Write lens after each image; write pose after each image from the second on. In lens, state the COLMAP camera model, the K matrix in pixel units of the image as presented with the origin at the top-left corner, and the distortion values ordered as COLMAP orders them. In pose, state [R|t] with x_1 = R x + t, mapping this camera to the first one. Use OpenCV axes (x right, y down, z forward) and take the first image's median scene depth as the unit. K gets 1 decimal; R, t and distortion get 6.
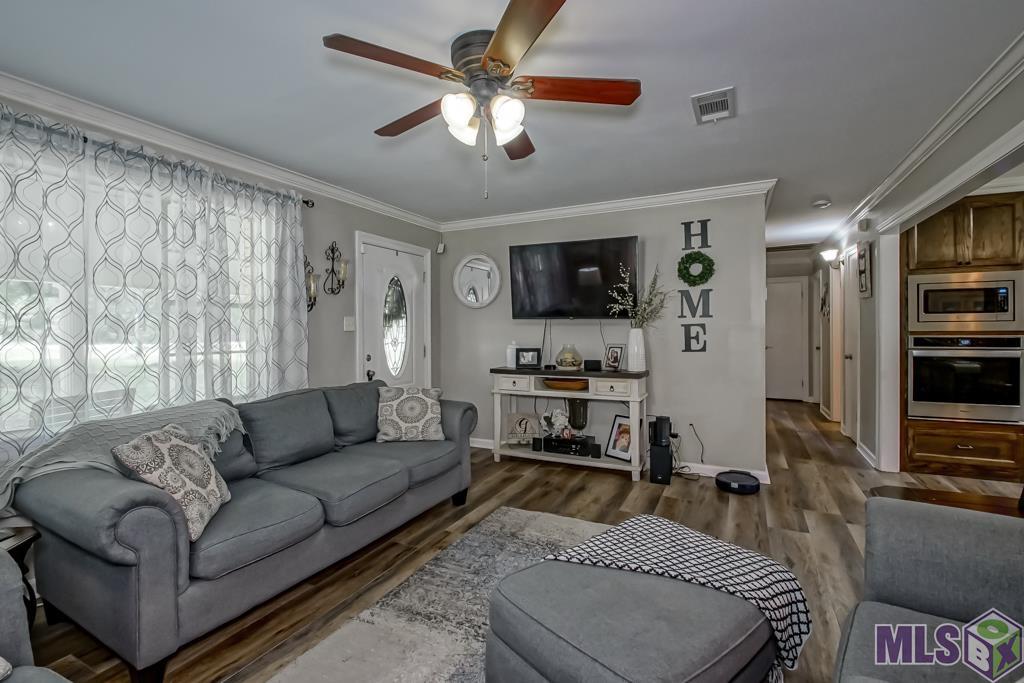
lens RADIAL K [[468.4, 0, 501.7], [0, 468.4, 328.9], [0, 0, 1]] dist [0.000949, -0.013966]
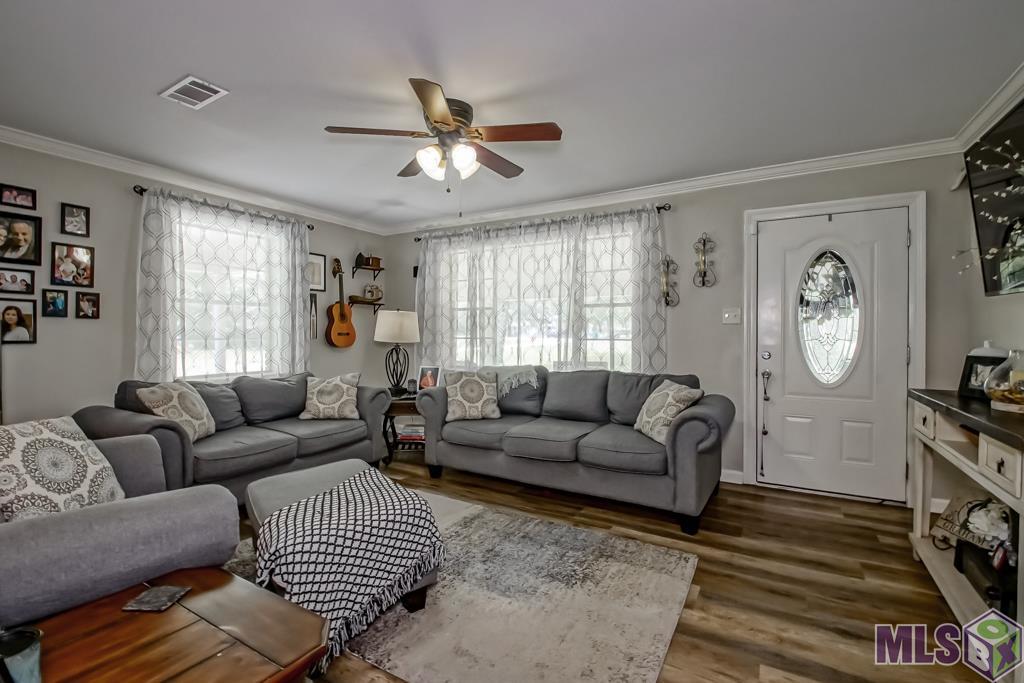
lens RADIAL K [[461.5, 0, 487.1], [0, 461.5, 342.8], [0, 0, 1]] dist [0.001744, -0.010691]
pose [[-0.092965, 0.023427, -0.995394, 0.677104], [-0.005126, 0.999699, 0.024007, 0.023062], [0.995656, 0.007334, -0.092817, 0.661564]]
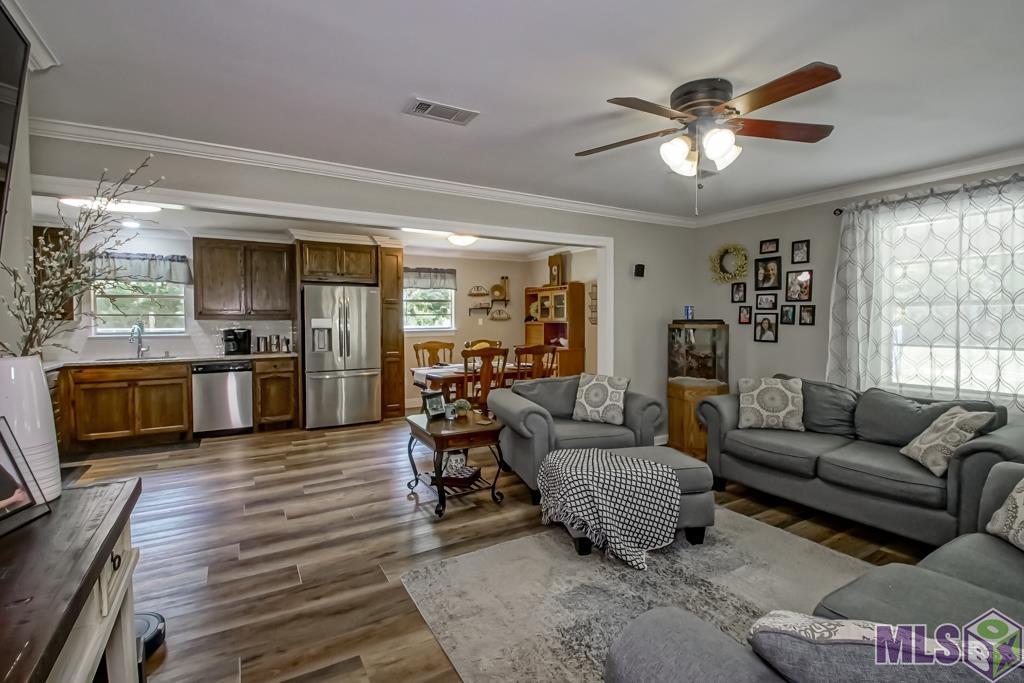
lens RADIAL K [[456.8, 0, 507.3], [0, 456.8, 325.5], [0, 0, 1]] dist [0.001351, -0.013396]
pose [[-0.841327, 0.001670, 0.540523, -0.115519], [0.010768, 0.999849, 0.013670, -0.021471], [-0.540419, 0.017321, -0.841218, 1.176053]]
